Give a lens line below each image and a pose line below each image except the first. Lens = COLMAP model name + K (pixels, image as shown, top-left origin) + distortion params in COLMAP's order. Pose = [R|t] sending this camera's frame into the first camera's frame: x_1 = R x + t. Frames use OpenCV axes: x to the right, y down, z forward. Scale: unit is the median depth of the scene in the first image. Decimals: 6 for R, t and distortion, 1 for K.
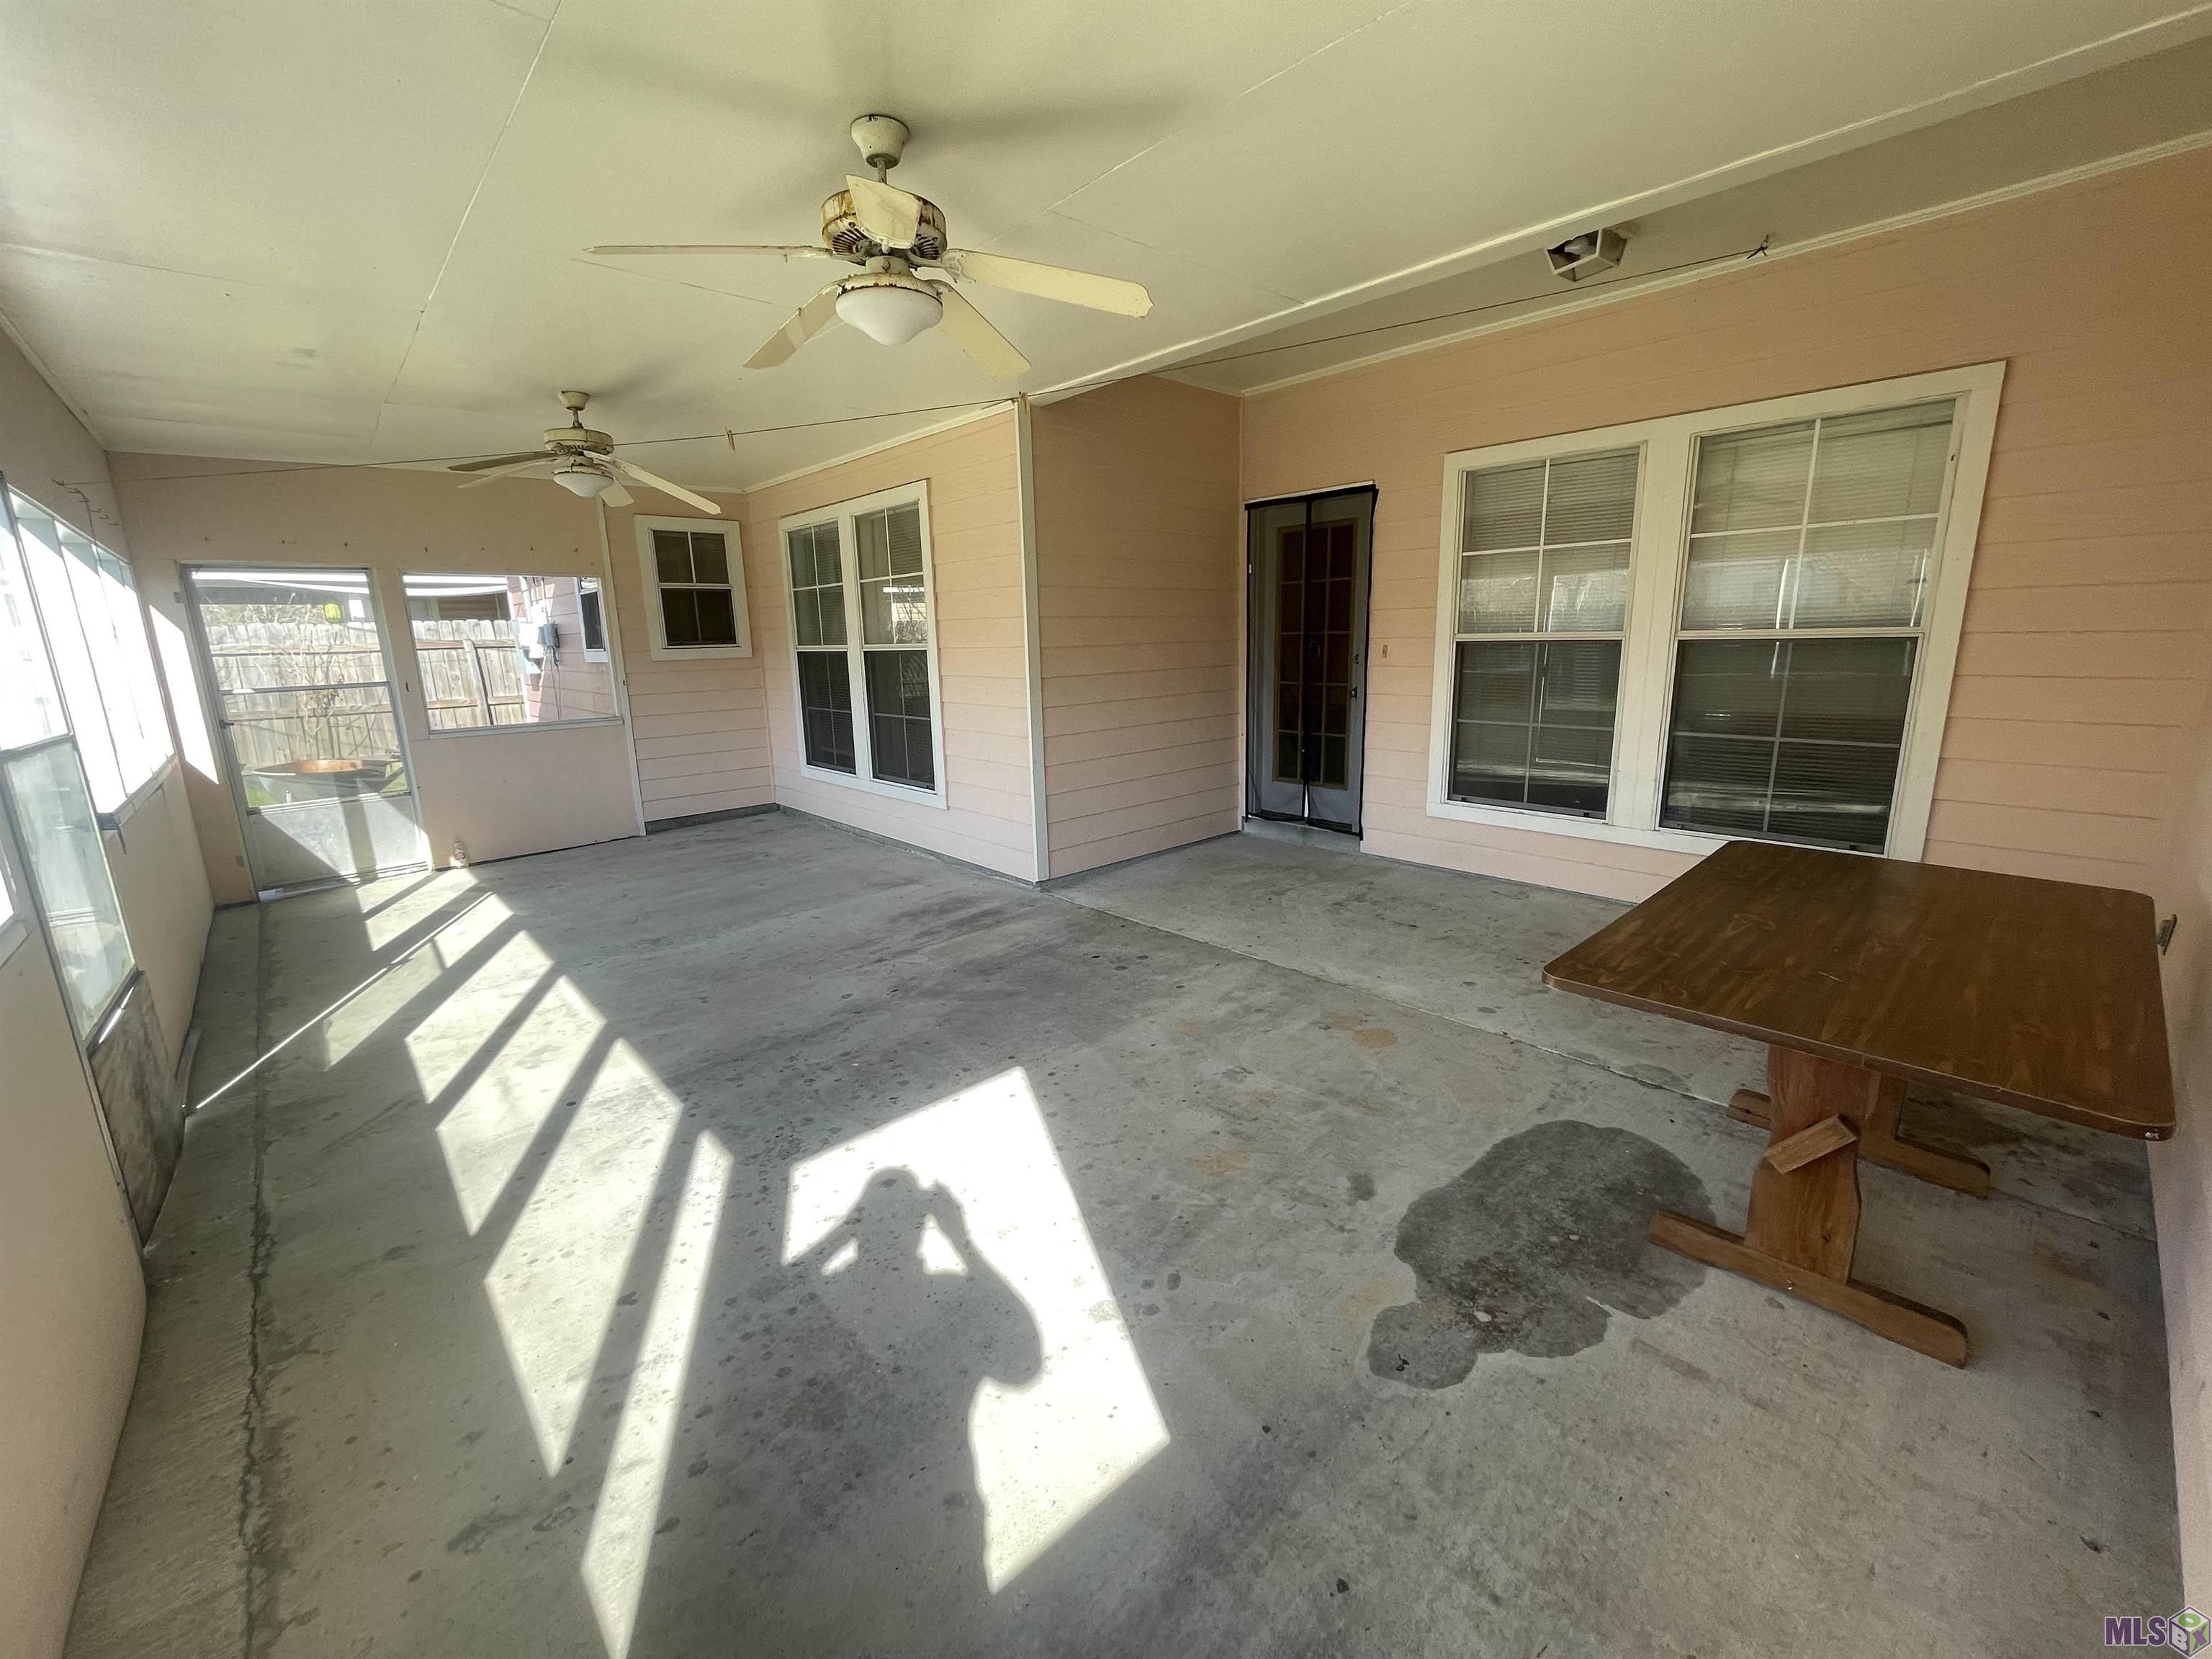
lens RADIAL K [[898.6, 0, 1106.0], [0, 898.6, 829.5], [0, 0, 1]] dist [-0.000749, -0.000271]
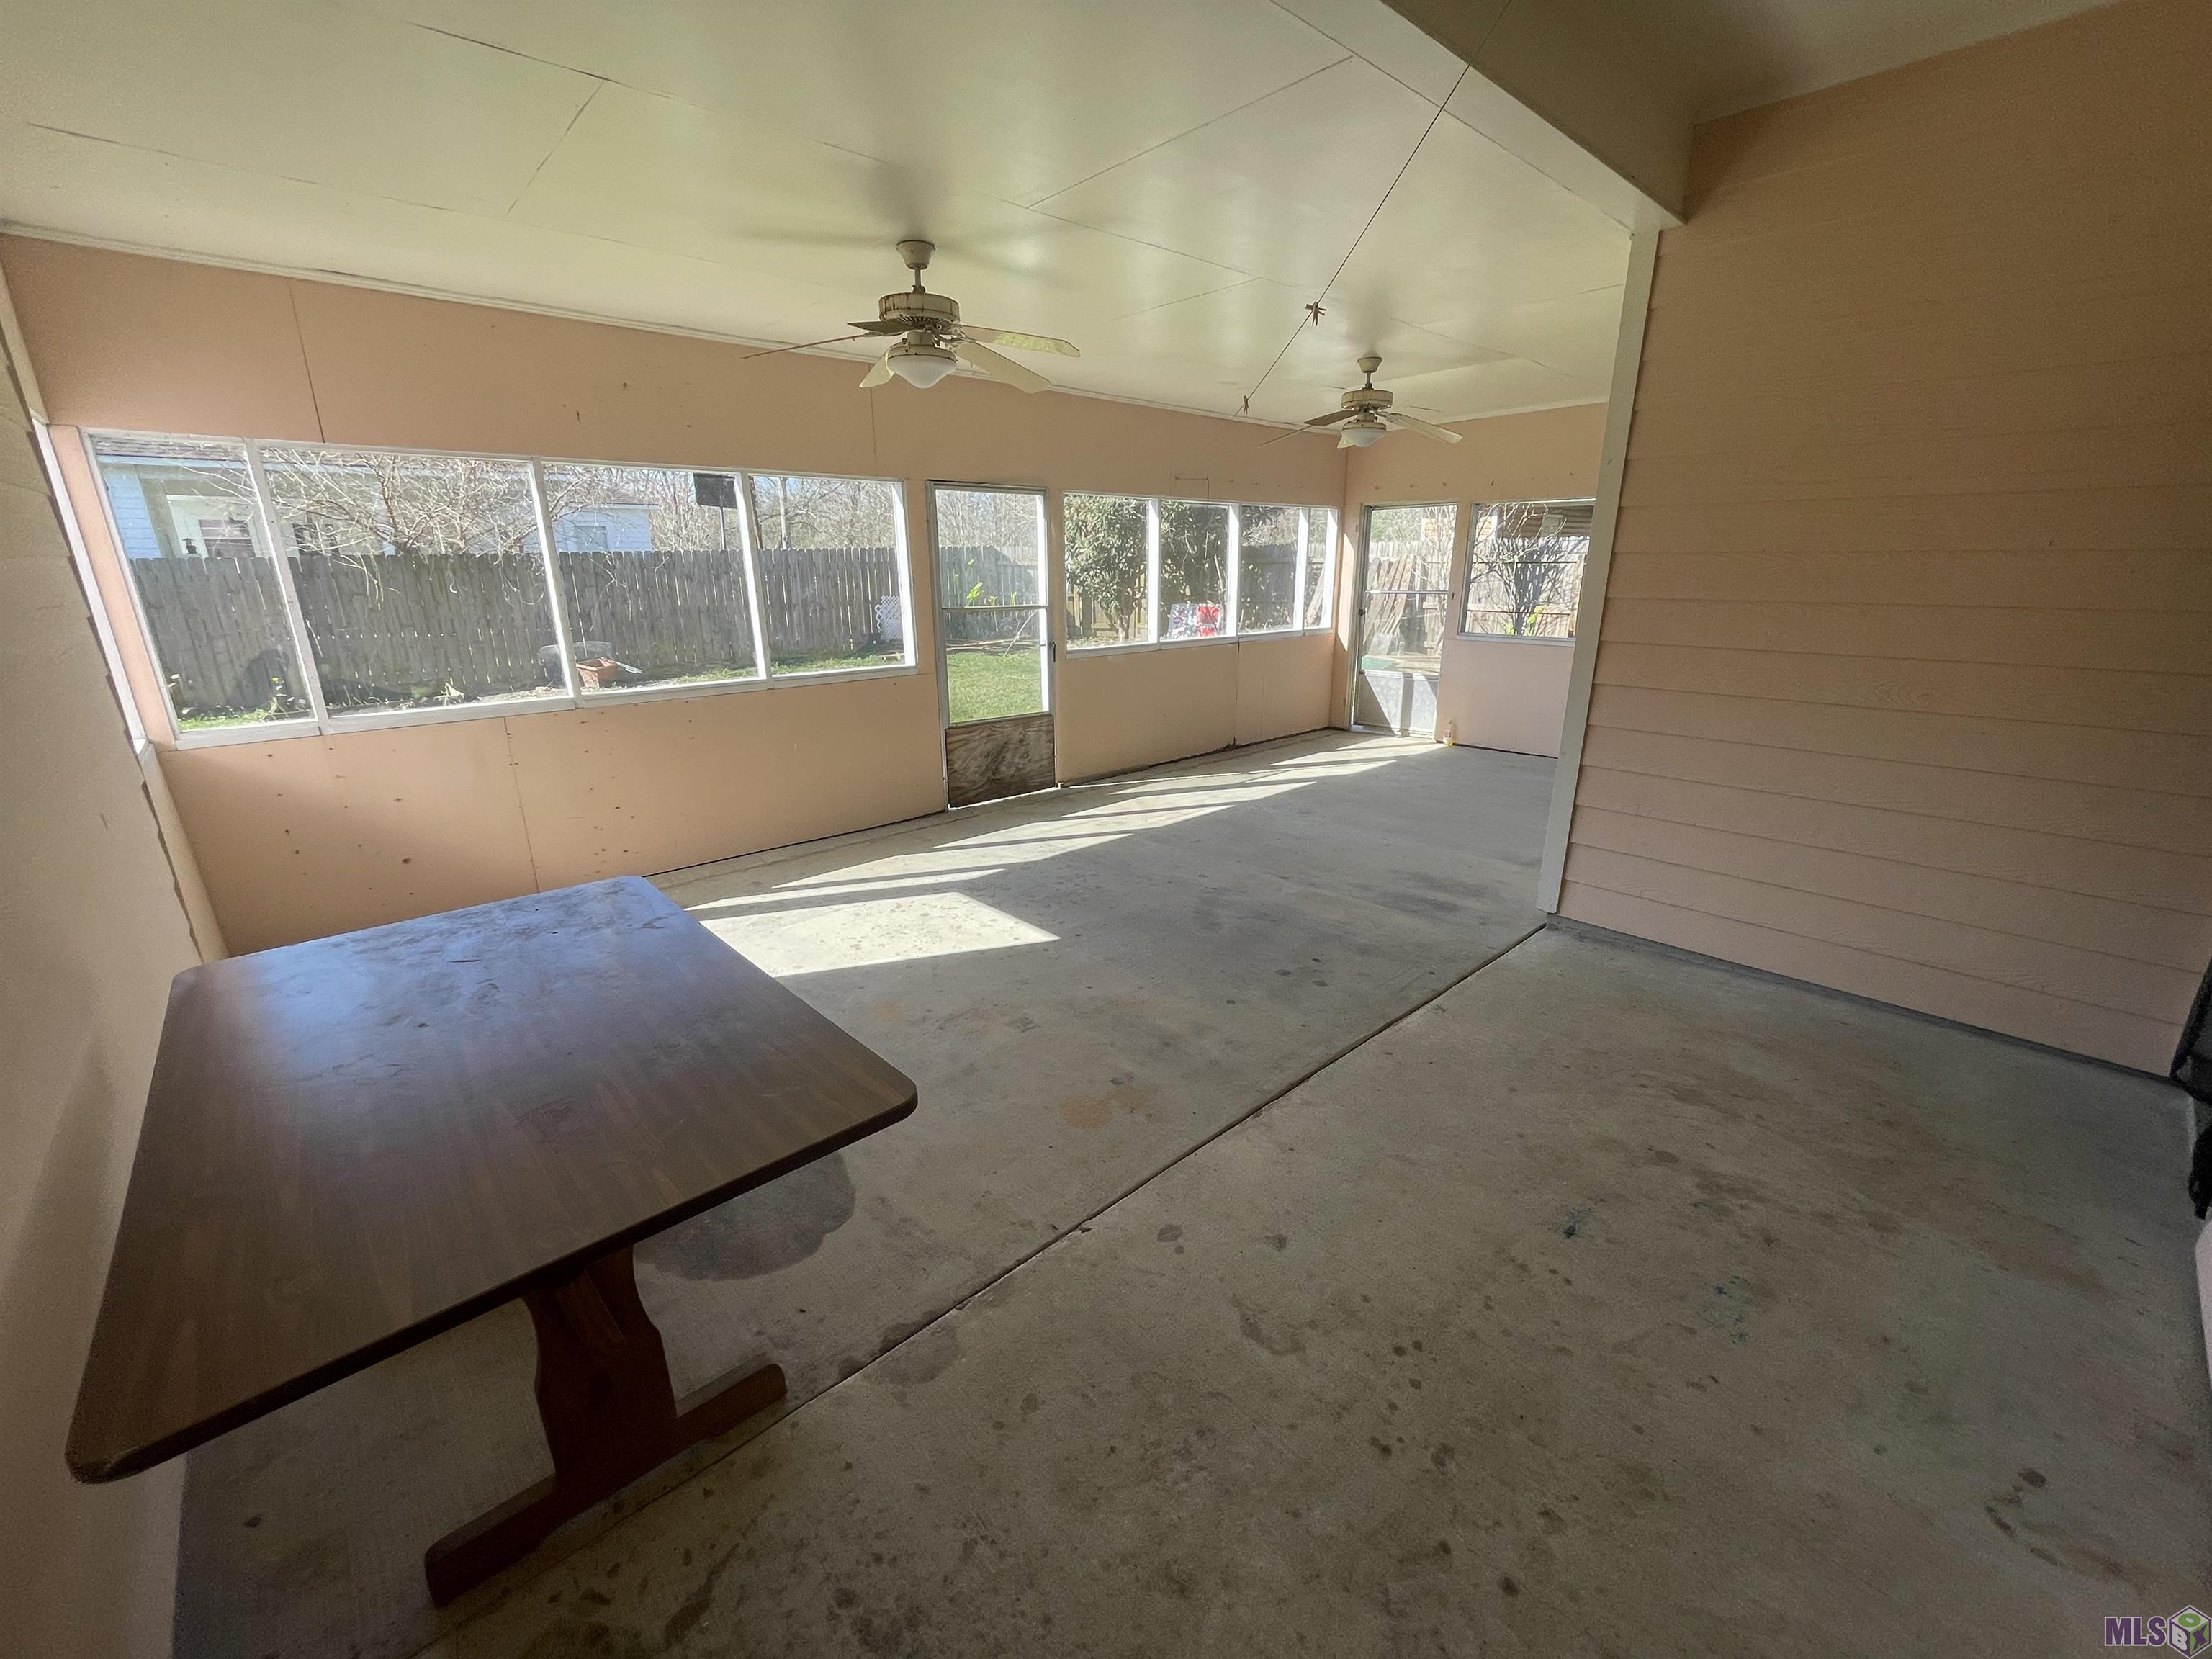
lens RADIAL K [[898.6, 0, 1106.0], [0, 898.6, 829.5], [0, 0, 1]] dist [-0.000749, -0.000271]
pose [[-0.004552, 0.311409, -0.950265, 0.786973], [-0.208304, 0.929134, 0.305482, -0.200838], [0.978053, 0.199335, 0.060638, 0.737428]]
